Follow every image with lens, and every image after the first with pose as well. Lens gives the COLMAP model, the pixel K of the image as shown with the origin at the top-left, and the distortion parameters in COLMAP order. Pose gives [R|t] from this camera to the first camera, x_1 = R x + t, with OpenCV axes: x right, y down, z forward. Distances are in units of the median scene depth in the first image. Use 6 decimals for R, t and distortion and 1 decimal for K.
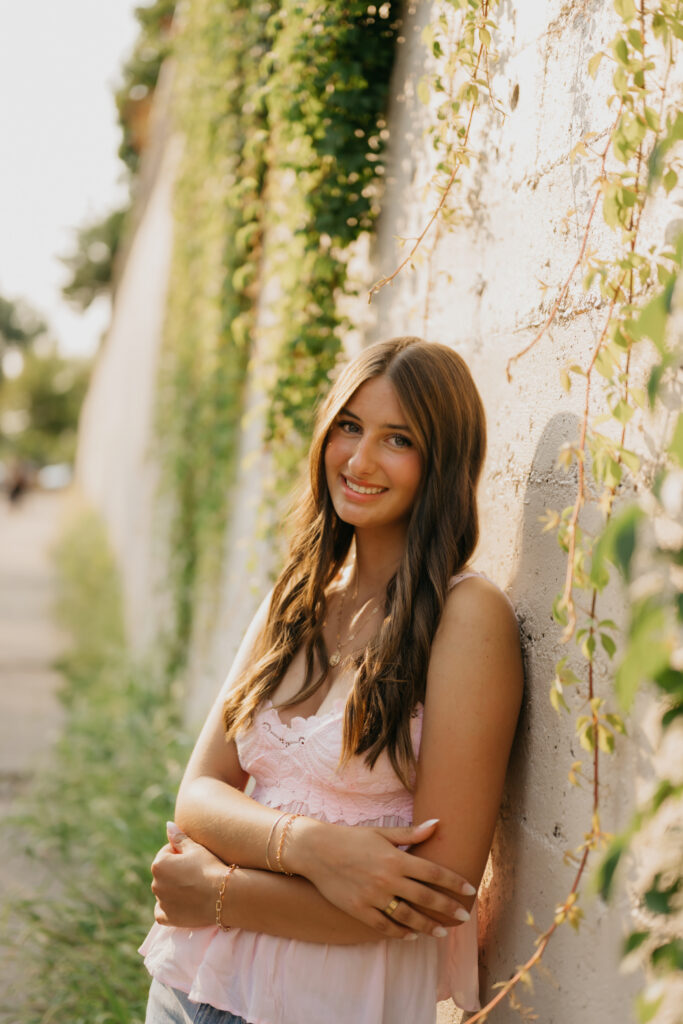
lens RADIAL K [[1518.1, 0, 341.5], [0, 1518.1, 512.0], [0, 0, 1]] dist [-0.022998, -0.011693]
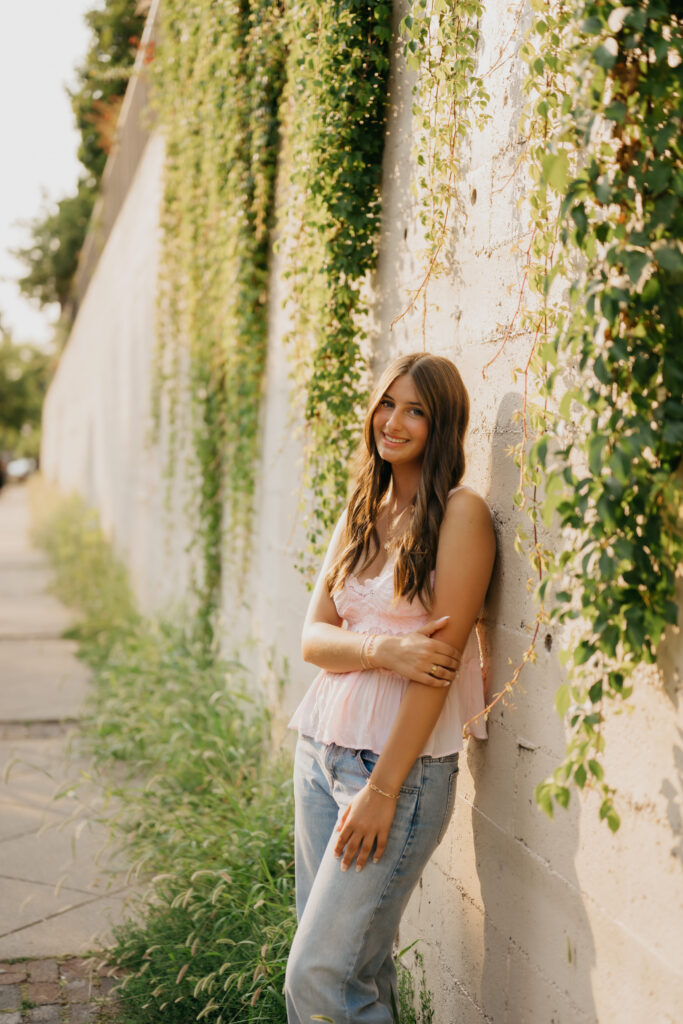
lens RADIAL K [[1518.1, 0, 341.5], [0, 1518.1, 512.0], [0, 0, 1]] dist [-0.022998, -0.011693]
pose [[0.998134, -0.055097, 0.026309, -0.081163], [0.054660, 0.998359, 0.017054, 0.024745], [-0.027206, -0.015584, 0.999508, -0.573237]]
